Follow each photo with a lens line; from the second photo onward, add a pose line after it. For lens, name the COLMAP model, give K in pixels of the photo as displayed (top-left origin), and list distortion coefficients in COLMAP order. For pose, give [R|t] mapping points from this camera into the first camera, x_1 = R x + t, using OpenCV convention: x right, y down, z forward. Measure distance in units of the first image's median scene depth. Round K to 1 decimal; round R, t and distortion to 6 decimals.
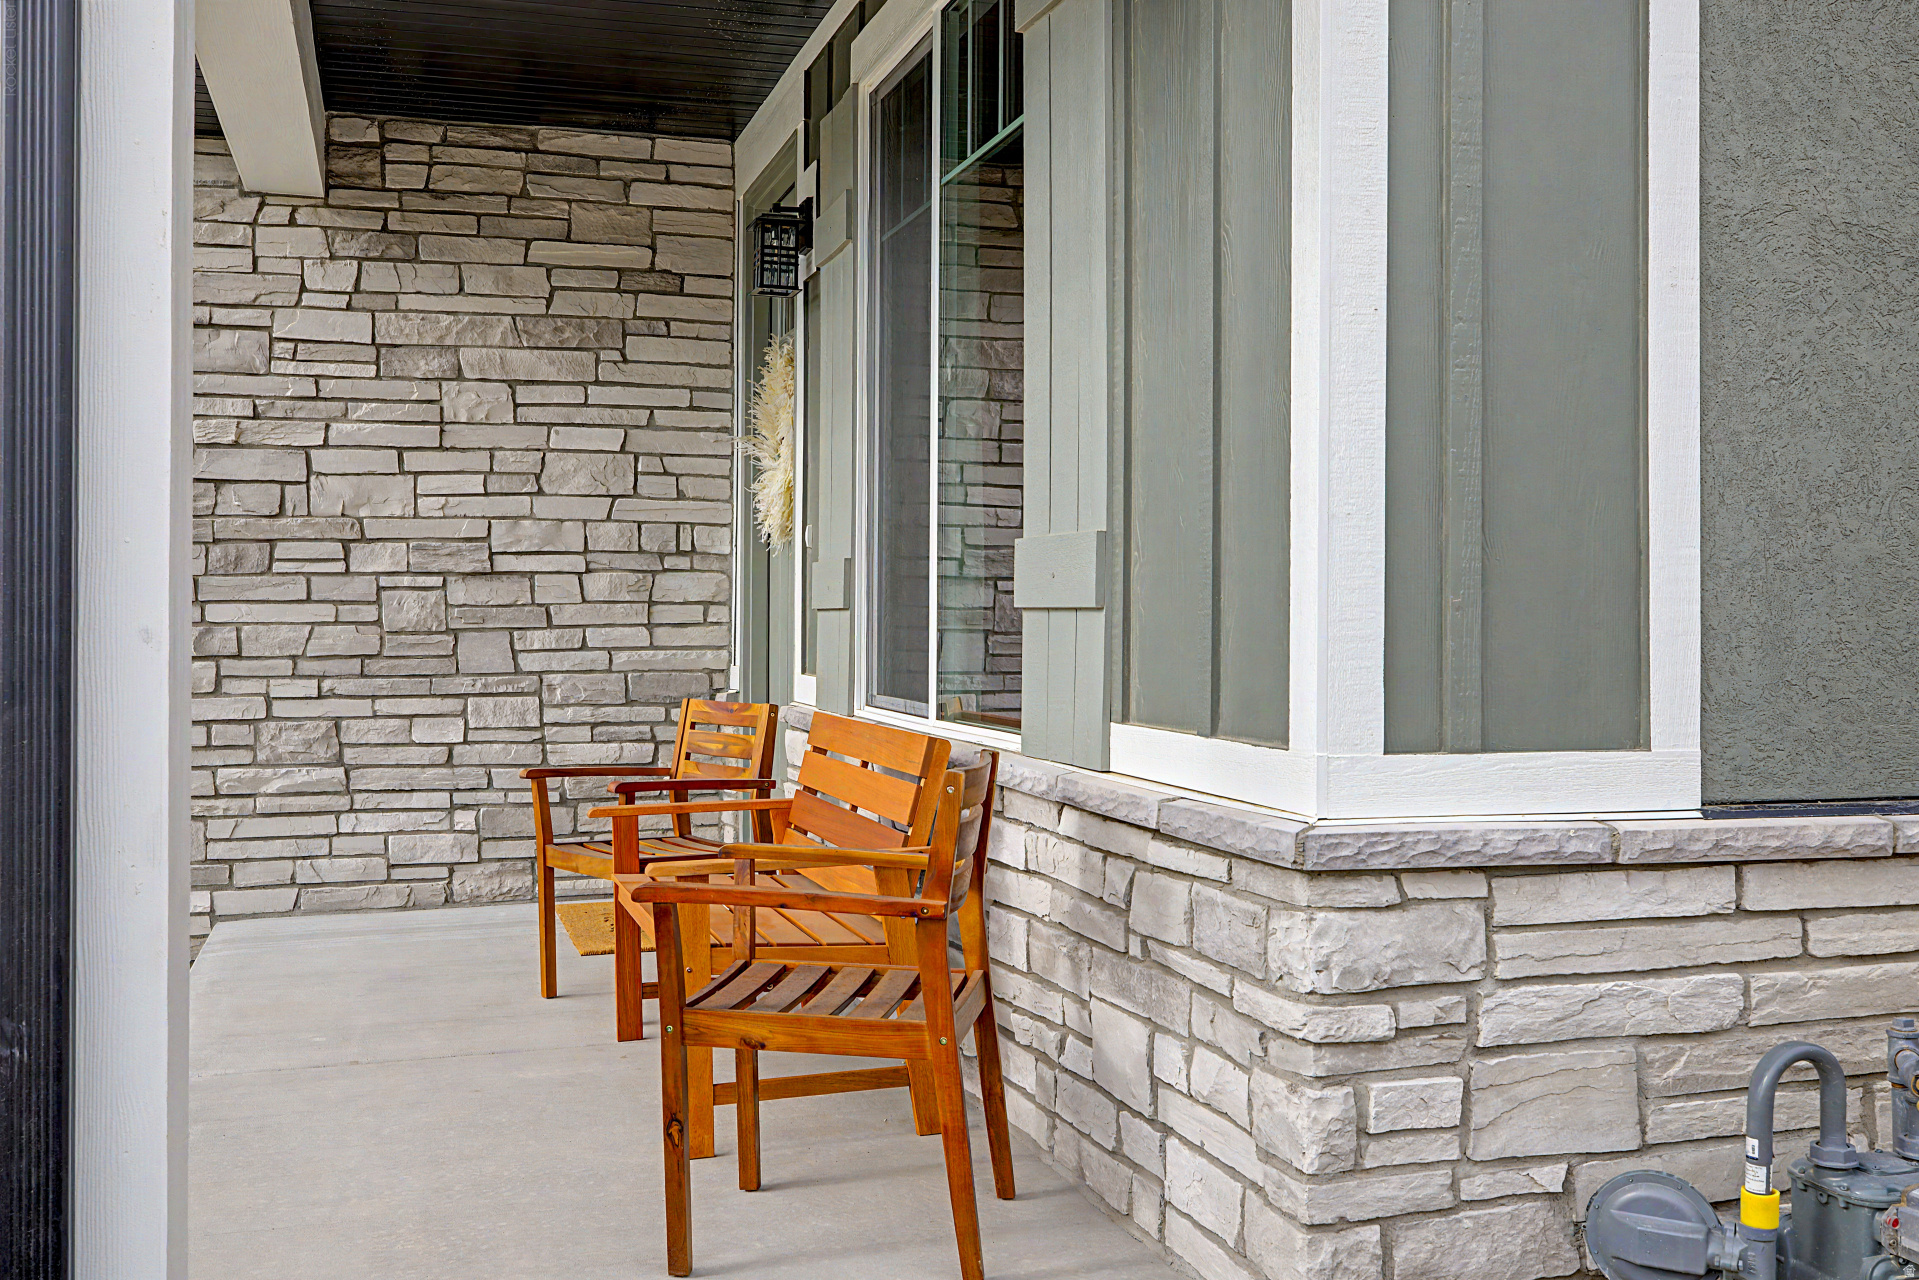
lens RADIAL K [[1826.4, 0, 955.8], [0, 1826.4, 635.9], [0, 0, 1]] dist [-0.010352, 0.000000]
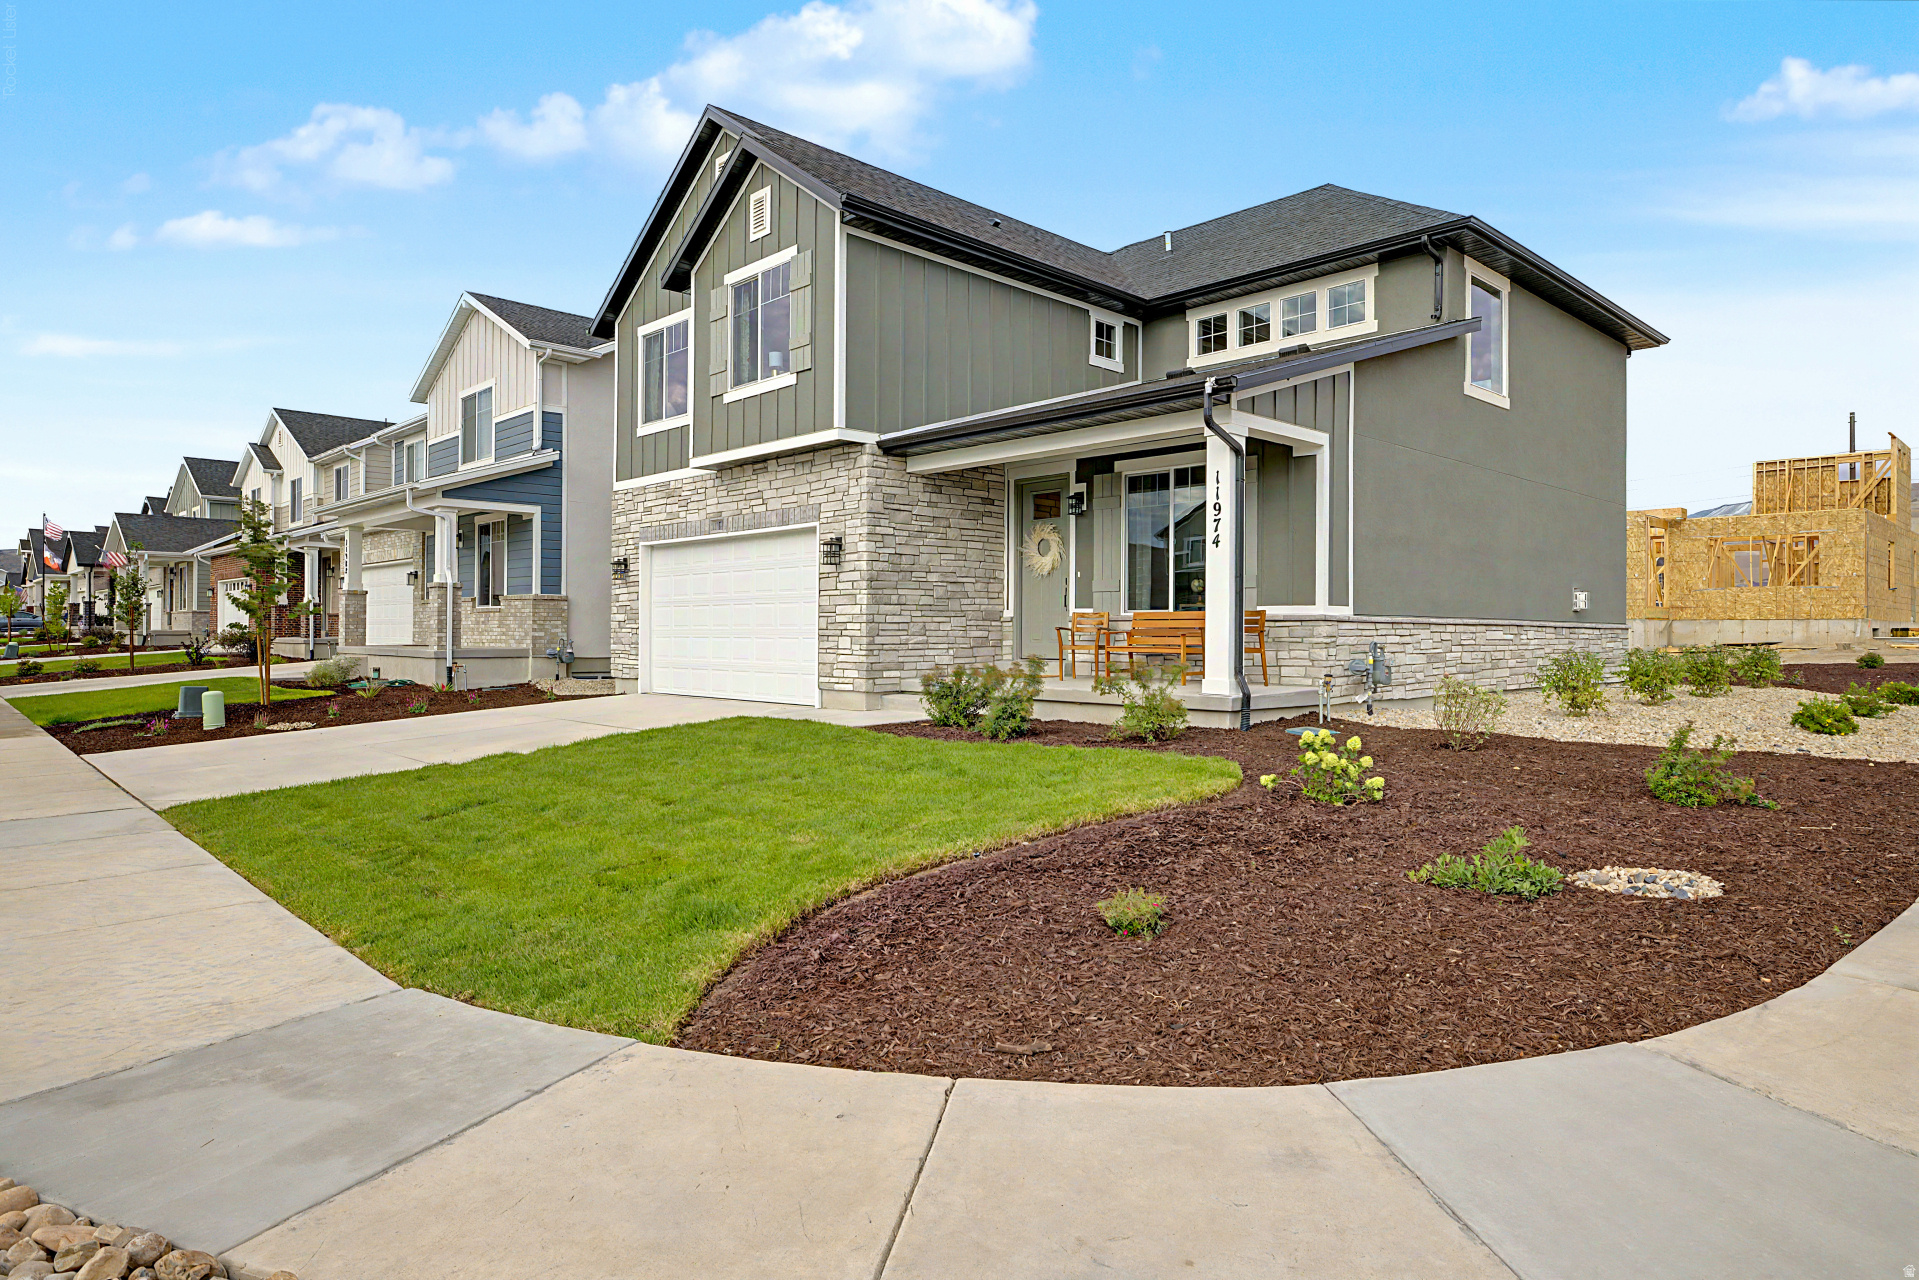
lens RADIAL K [[1122.1, 0, 962.6], [0, 1122.1, 635.4], [0, 0, 1]] dist [-0.000749, -0.000014]
pose [[0.892256, 0.001661, 0.451527, -1.248869], [-0.000080, 0.999994, -0.003520, 0.077459], [-0.451530, 0.003105, 0.892251, -0.965048]]
